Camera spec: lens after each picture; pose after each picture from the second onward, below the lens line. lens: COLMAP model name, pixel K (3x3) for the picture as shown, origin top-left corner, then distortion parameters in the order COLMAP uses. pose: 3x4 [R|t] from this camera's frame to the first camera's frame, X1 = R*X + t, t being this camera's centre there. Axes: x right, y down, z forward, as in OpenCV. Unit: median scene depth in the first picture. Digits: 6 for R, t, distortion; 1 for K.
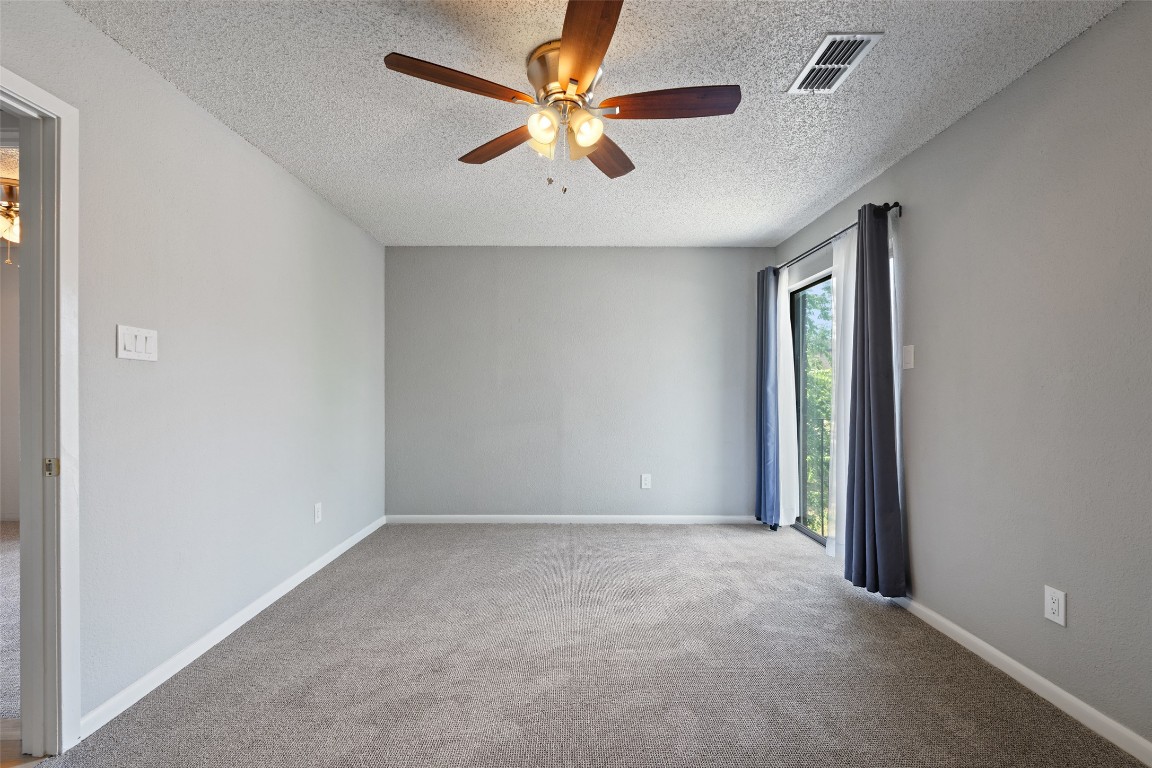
lens RADIAL K [[511.4, 0, 572.7], [0, 511.4, 388.8], [0, 0, 1]] dist [-0.001221, -0.000627]
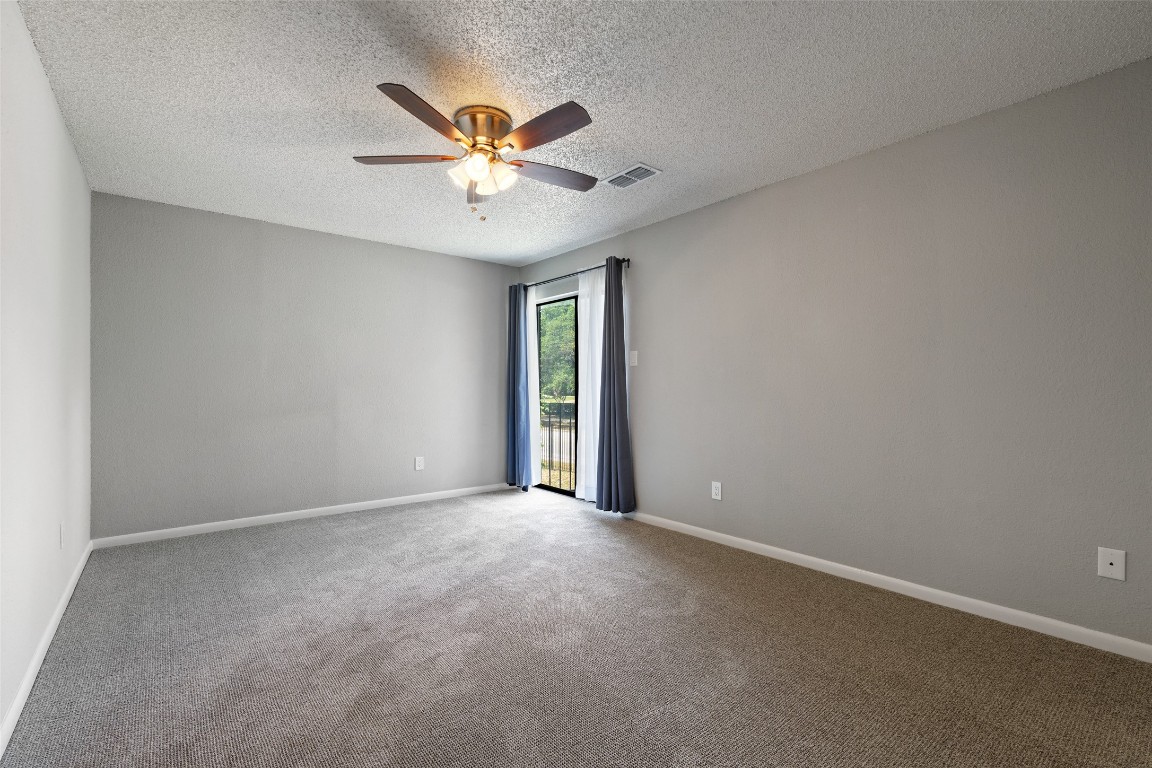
lens RADIAL K [[511.4, 0, 583.7], [0, 511.4, 382.6], [0, 0, 1]] dist [-0.001221, -0.000627]
pose [[0.767732, 0.005485, 0.640747, -0.448899], [-0.001850, 0.999978, -0.006344, 0.021581], [-0.640768, 0.003685, 0.767726, -0.102671]]
